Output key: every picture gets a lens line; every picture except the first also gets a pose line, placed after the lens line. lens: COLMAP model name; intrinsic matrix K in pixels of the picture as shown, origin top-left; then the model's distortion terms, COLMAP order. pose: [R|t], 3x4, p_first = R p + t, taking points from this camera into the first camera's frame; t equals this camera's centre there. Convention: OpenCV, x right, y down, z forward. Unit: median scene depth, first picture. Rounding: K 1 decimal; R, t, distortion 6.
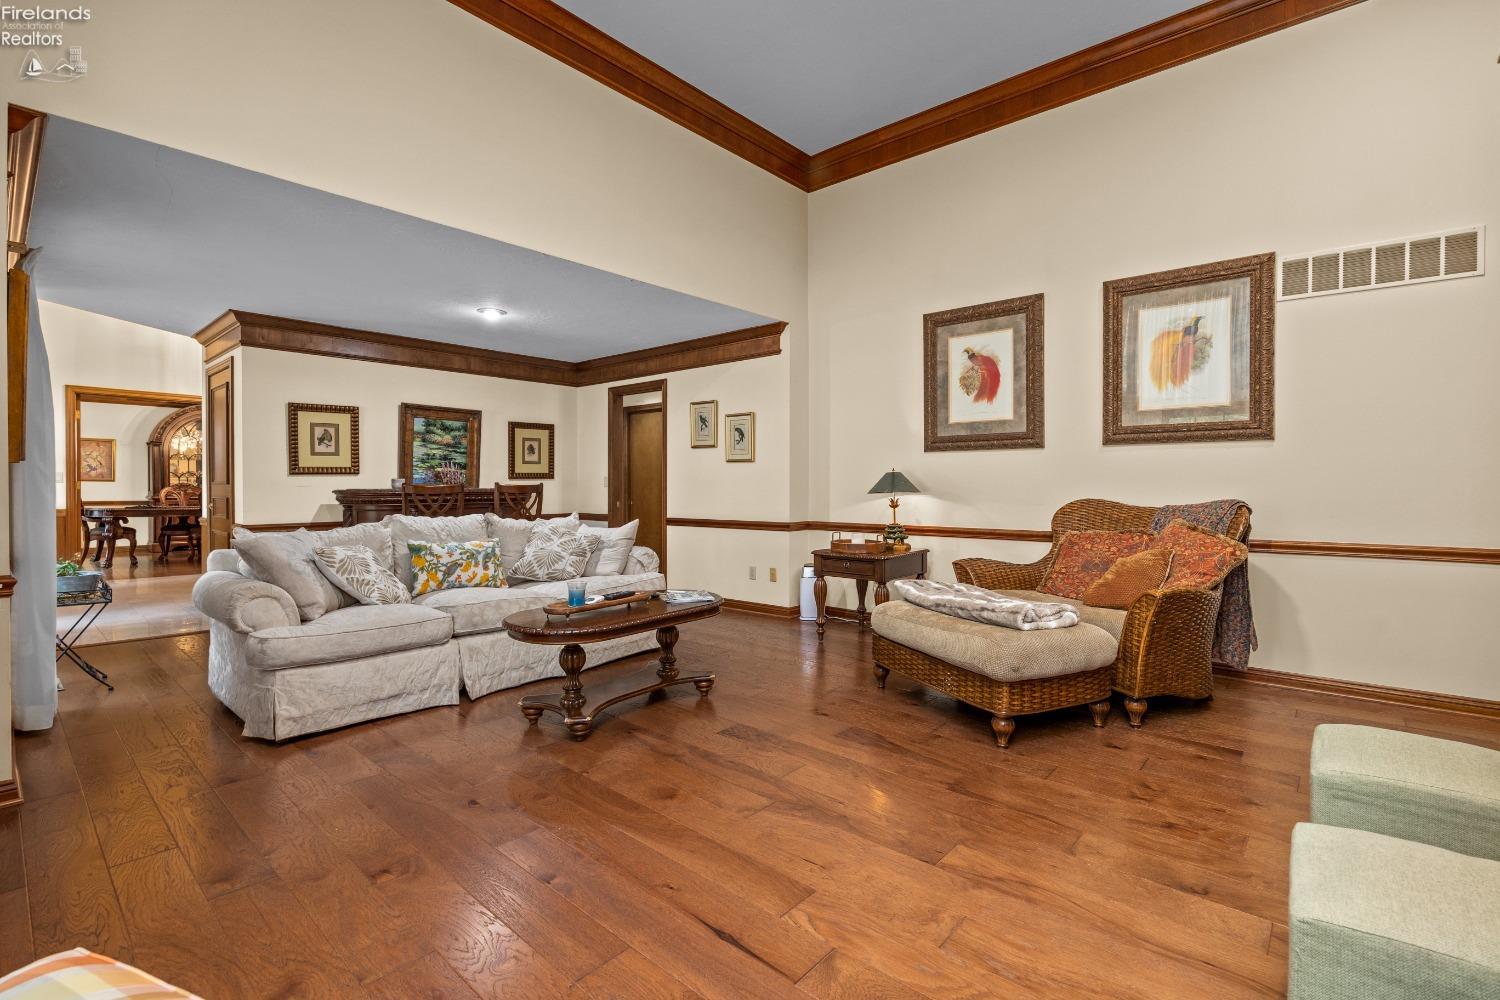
lens RADIAL K [[658.9, 0, 746.8], [0, 658.9, 493.0], [0, 0, 1]] dist [-0.019834, -0.000171]
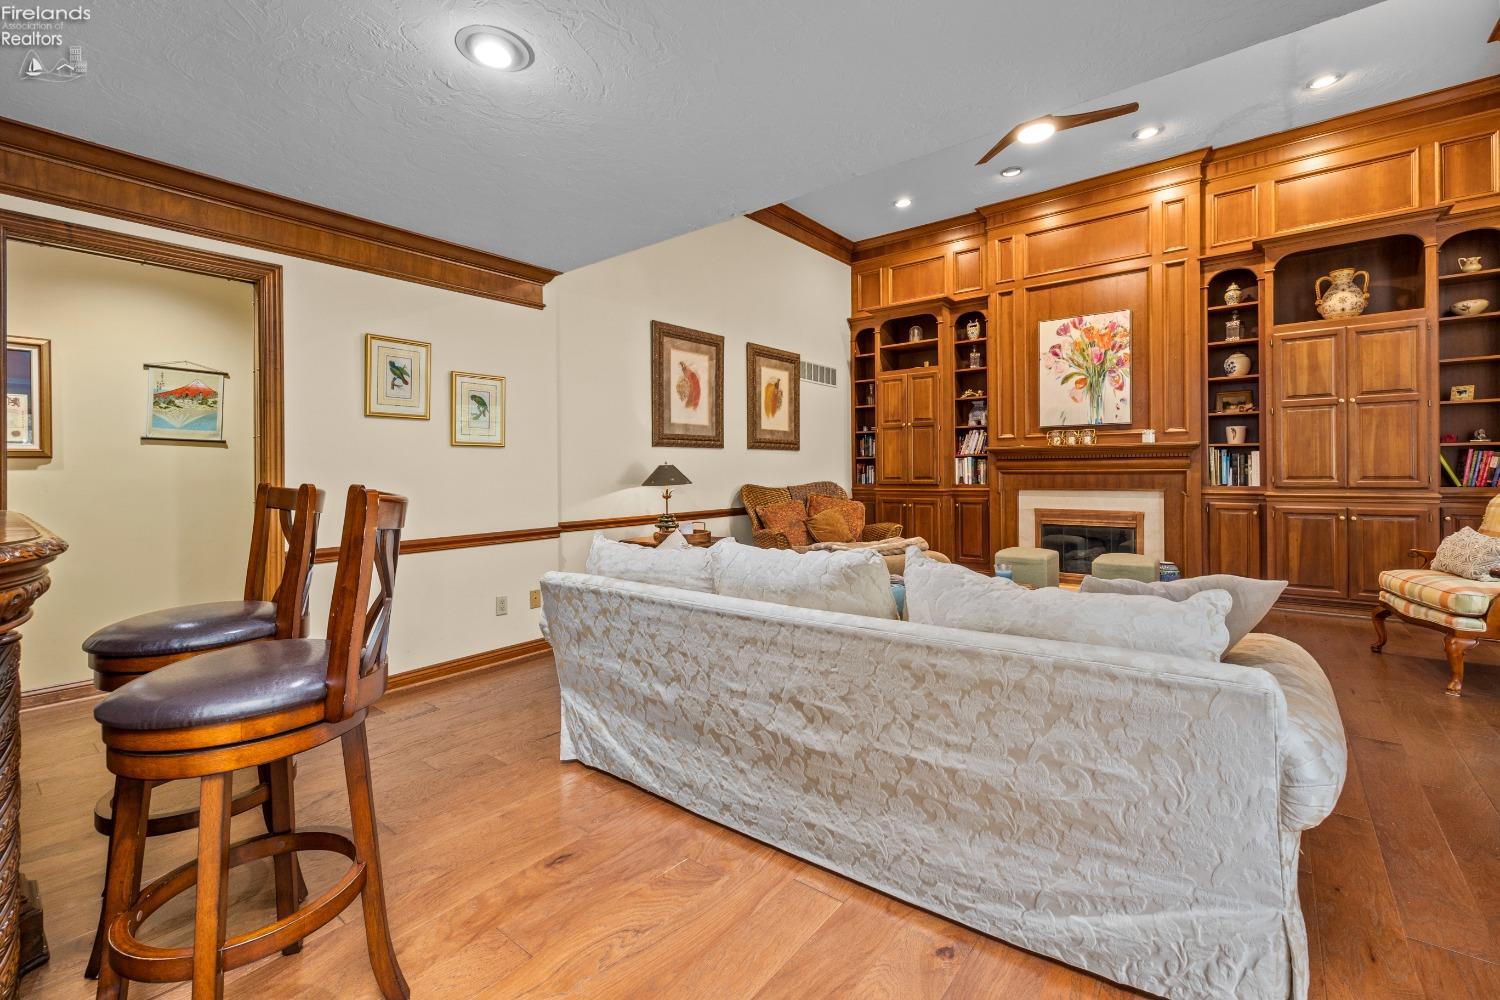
lens RADIAL K [[621.1, 0, 761.3], [0, 621.1, 469.9], [0, 0, 1]] dist [-0.003164, -0.000420]
pose [[-0.032438, -0.002373, 0.999471, -0.810253], [0.018545, 0.999824, 0.002976, -0.025141], [-0.999302, 0.018631, -0.032388, 0.912002]]
